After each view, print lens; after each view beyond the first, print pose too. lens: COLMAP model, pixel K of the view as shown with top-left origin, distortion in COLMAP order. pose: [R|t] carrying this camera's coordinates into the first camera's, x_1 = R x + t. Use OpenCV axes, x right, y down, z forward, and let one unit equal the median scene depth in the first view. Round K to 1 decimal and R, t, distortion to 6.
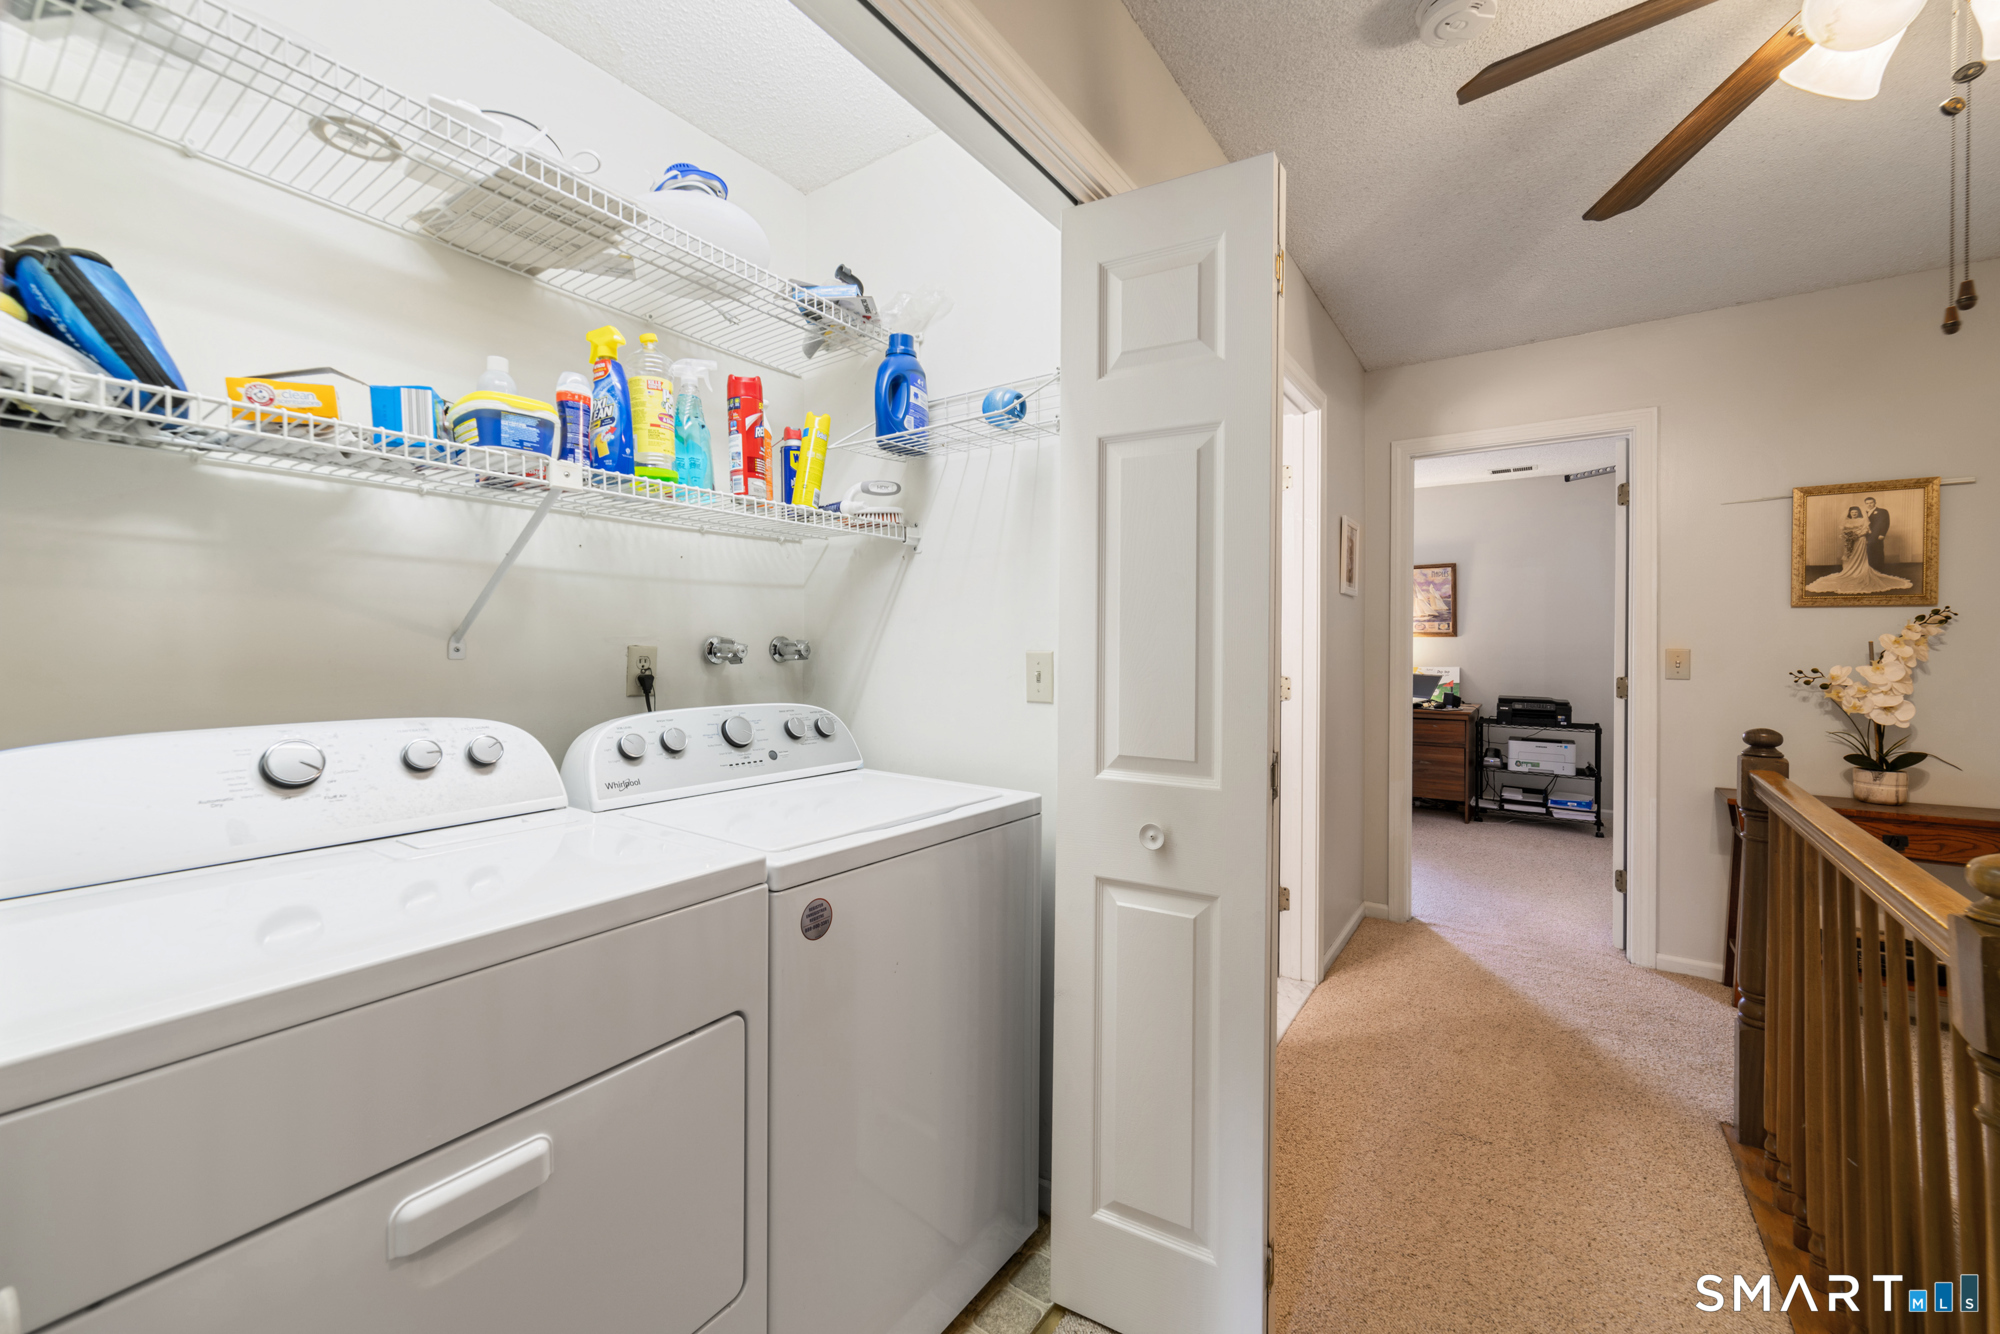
lens RADIAL K [[793.7, 0, 987.6], [0, 793.7, 648.9], [0, 0, 1]] dist [-0.005821, 0.002315]
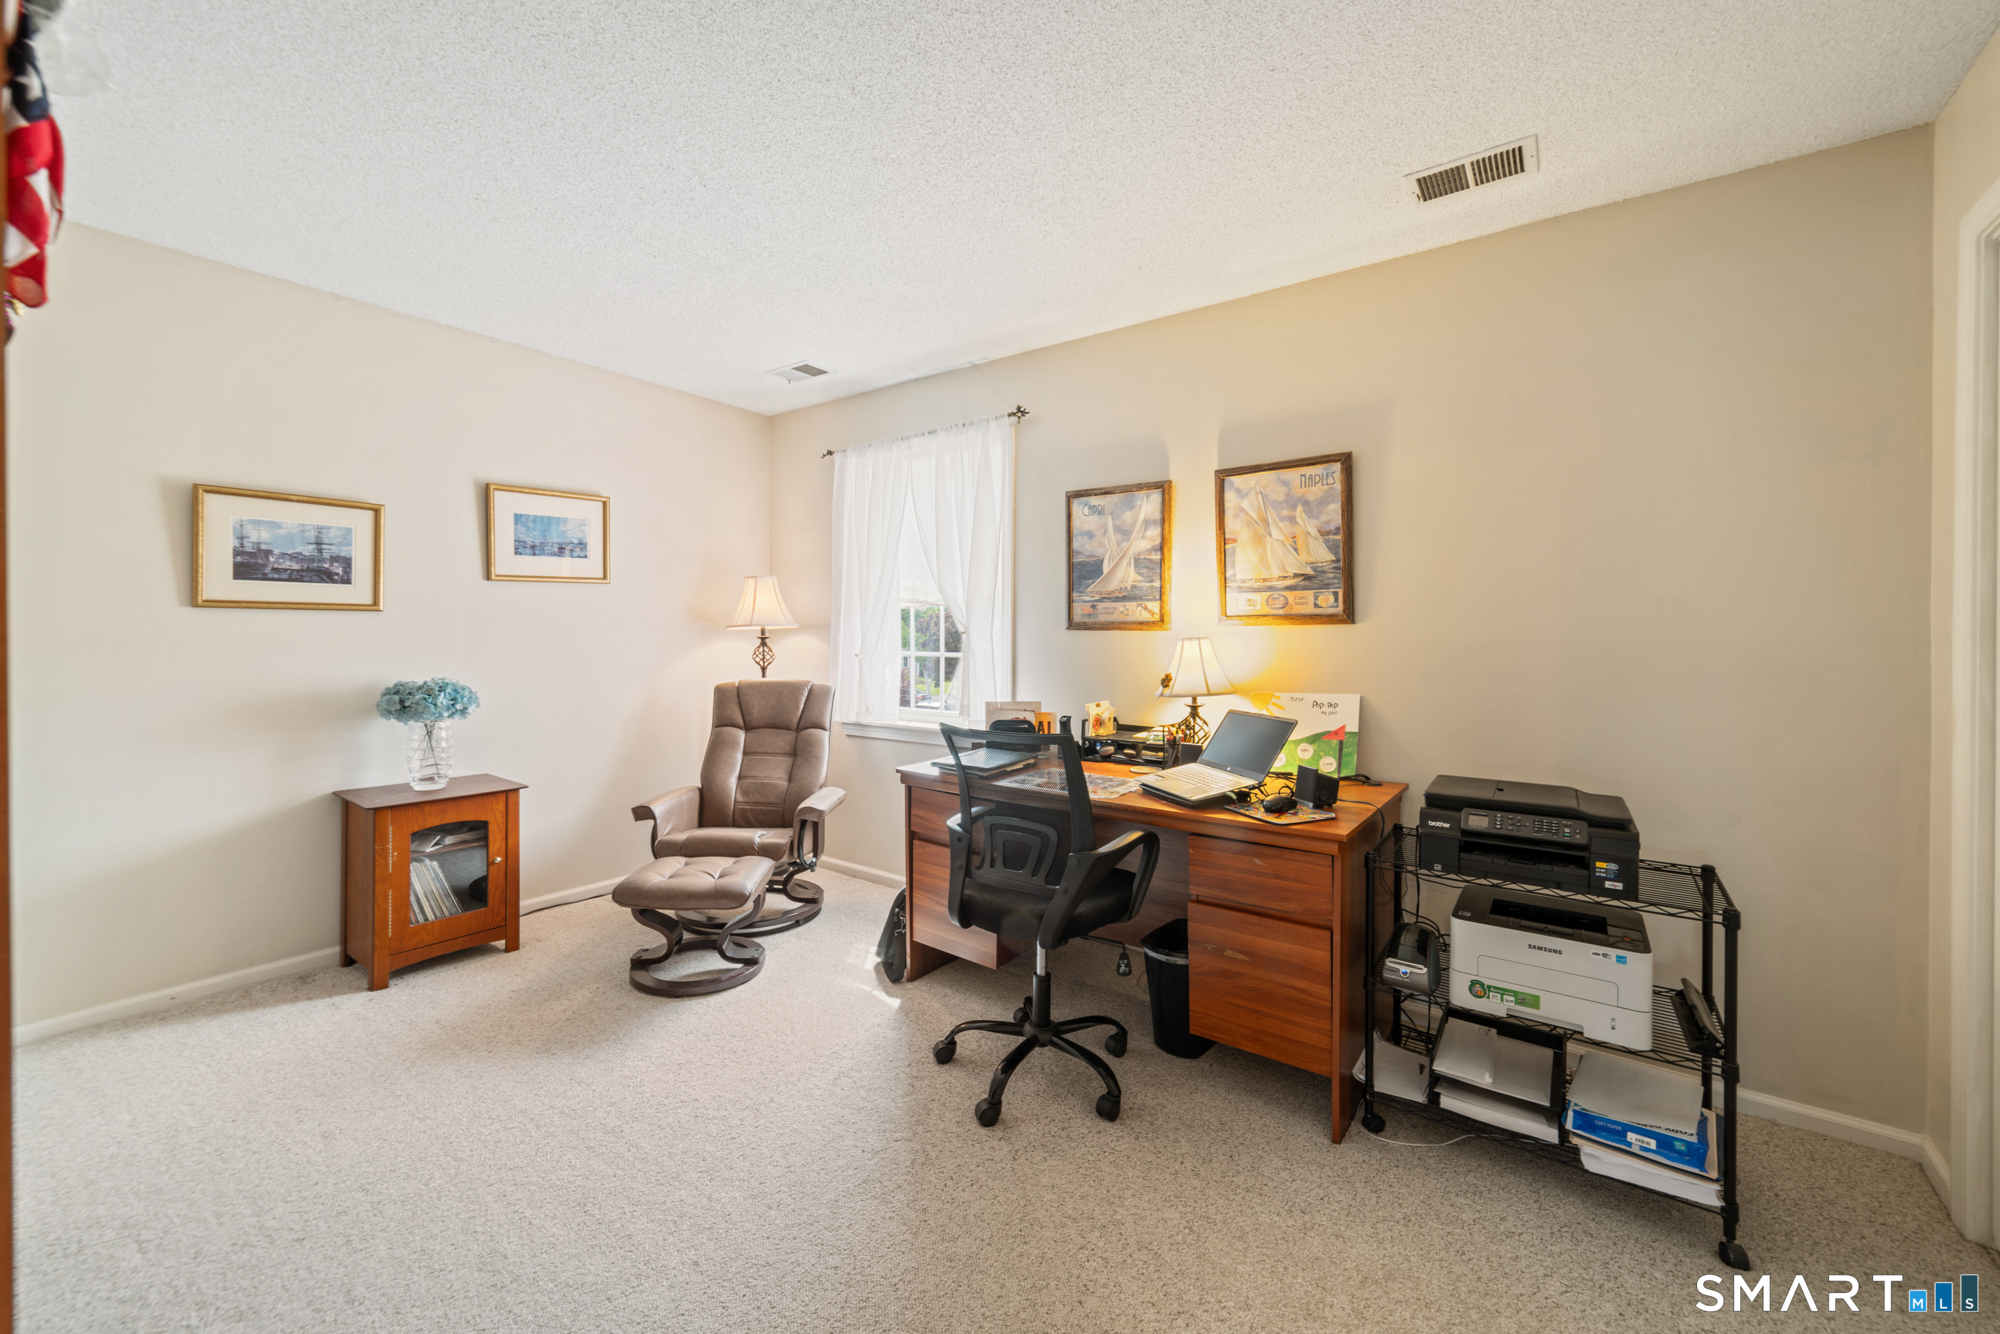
lens RADIAL K [[793.7, 0, 1004.9], [0, 793.7, 657.3], [0, 0, 1]] dist [-0.005821, 0.002315]
pose [[0.999950, -0.001864, 0.009851, 0.451156], [0.001771, 0.999954, 0.009395, -0.001451], [-0.009868, -0.009377, 0.999907, 0.645714]]
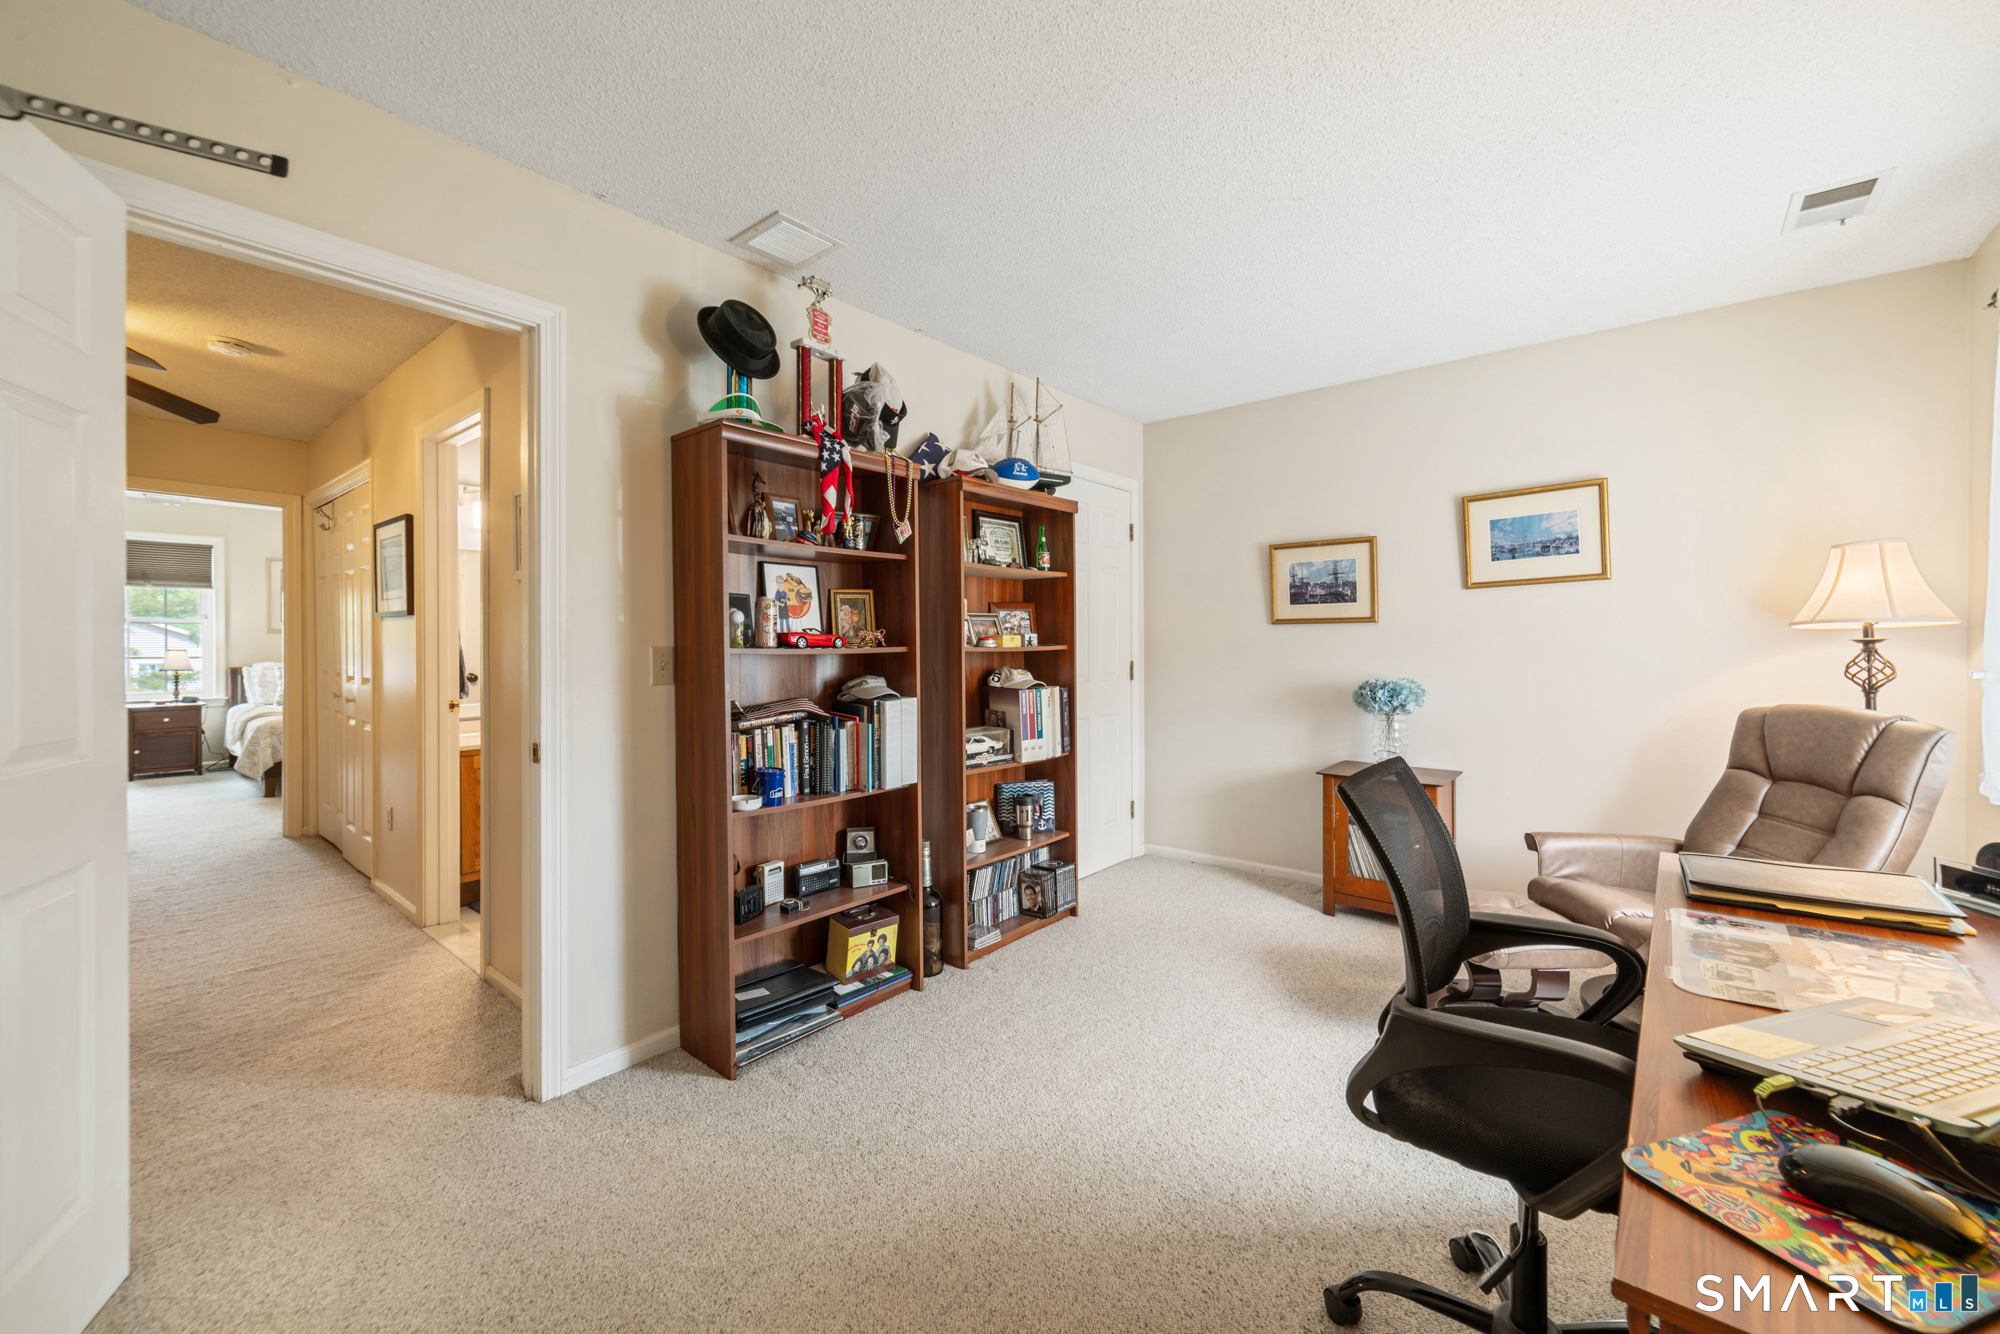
lens RADIAL K [[793.7, 0, 999.3], [0, 793.7, 650.2], [0, 0, 1]] dist [-0.005821, 0.002315]
pose [[-0.083661, 0.000503, -0.996494, 0.823368], [-0.014698, 0.999890, 0.001738, -0.001048], [0.996386, 0.014791, -0.083644, 1.028469]]
